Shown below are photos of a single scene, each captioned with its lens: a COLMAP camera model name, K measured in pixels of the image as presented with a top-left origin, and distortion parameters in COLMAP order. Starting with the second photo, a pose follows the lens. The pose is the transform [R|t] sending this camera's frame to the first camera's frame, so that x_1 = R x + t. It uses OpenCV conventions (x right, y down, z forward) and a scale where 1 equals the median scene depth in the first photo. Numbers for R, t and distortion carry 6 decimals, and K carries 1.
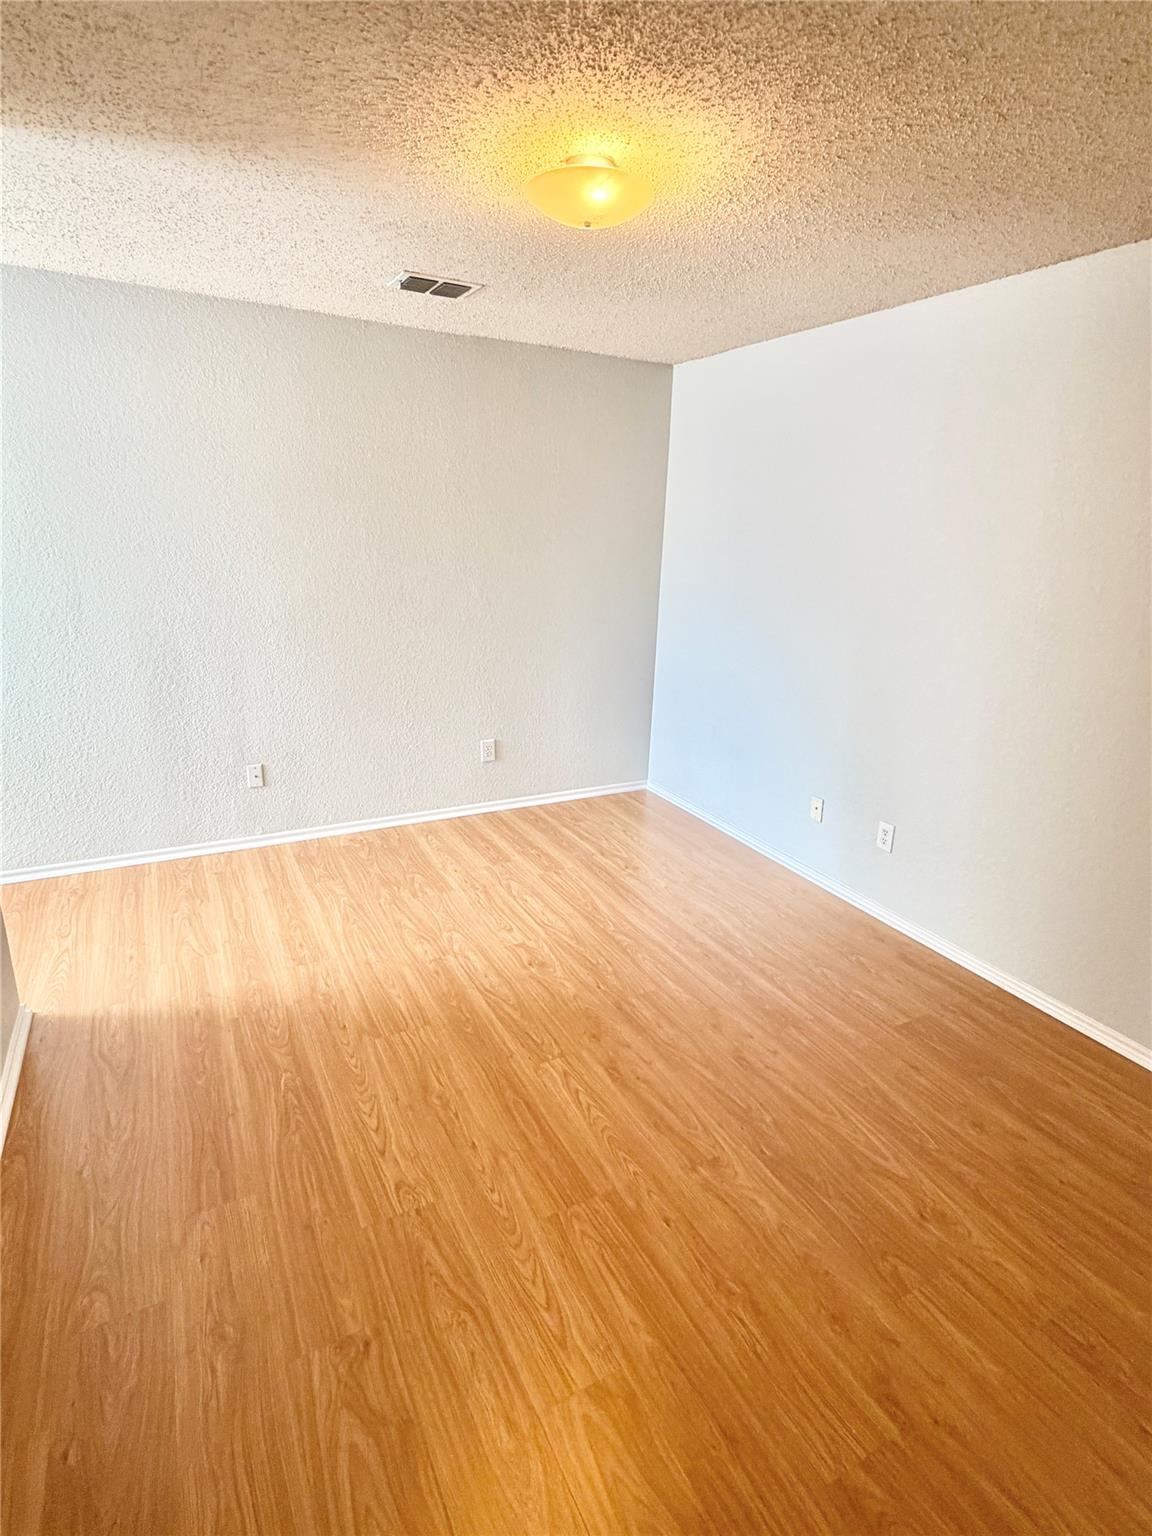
lens RADIAL K [[770.9, 0, 574.9], [0, 770.9, 763.0], [0, 0, 1]] dist [0.000130, -0.000190]
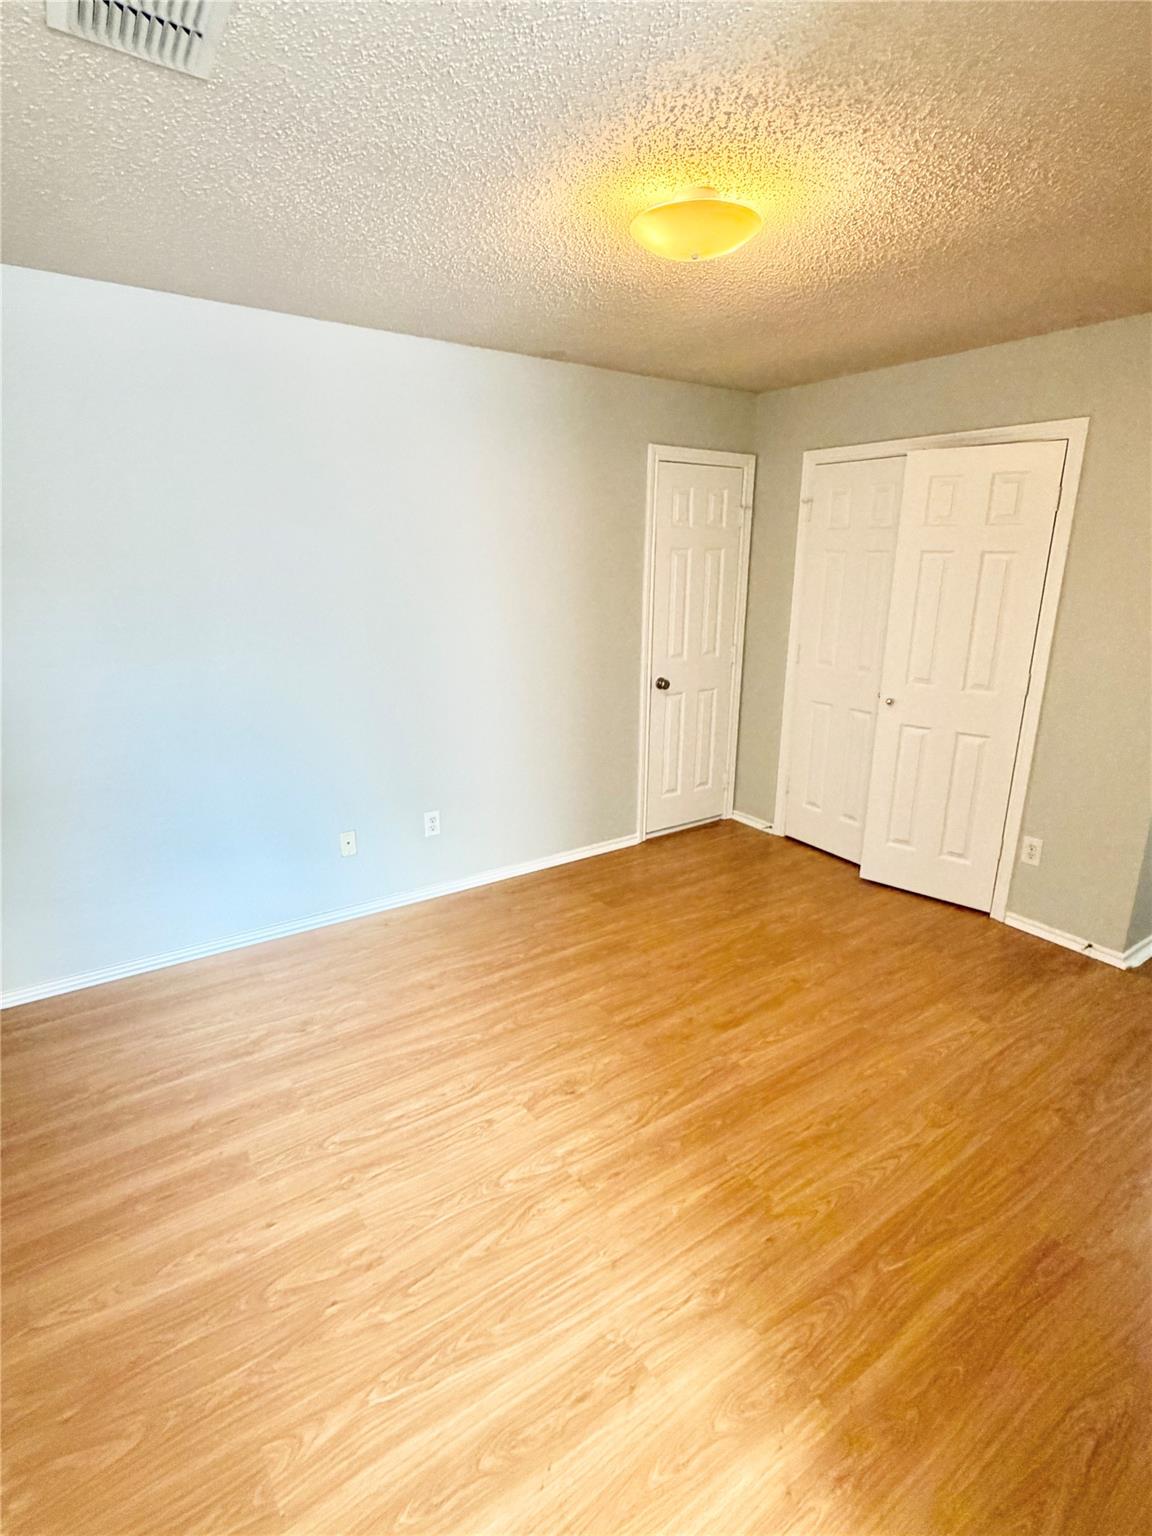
lens RADIAL K [[770.9, 0, 575.9], [0, 770.9, 772.1], [0, 0, 1]] dist [0.000130, -0.000190]
pose [[-0.116399, -0.306312, 0.944788, -0.794578], [0.284123, 0.901231, 0.327194, -0.339608], [-0.951696, 0.306521, -0.017872, 0.994165]]
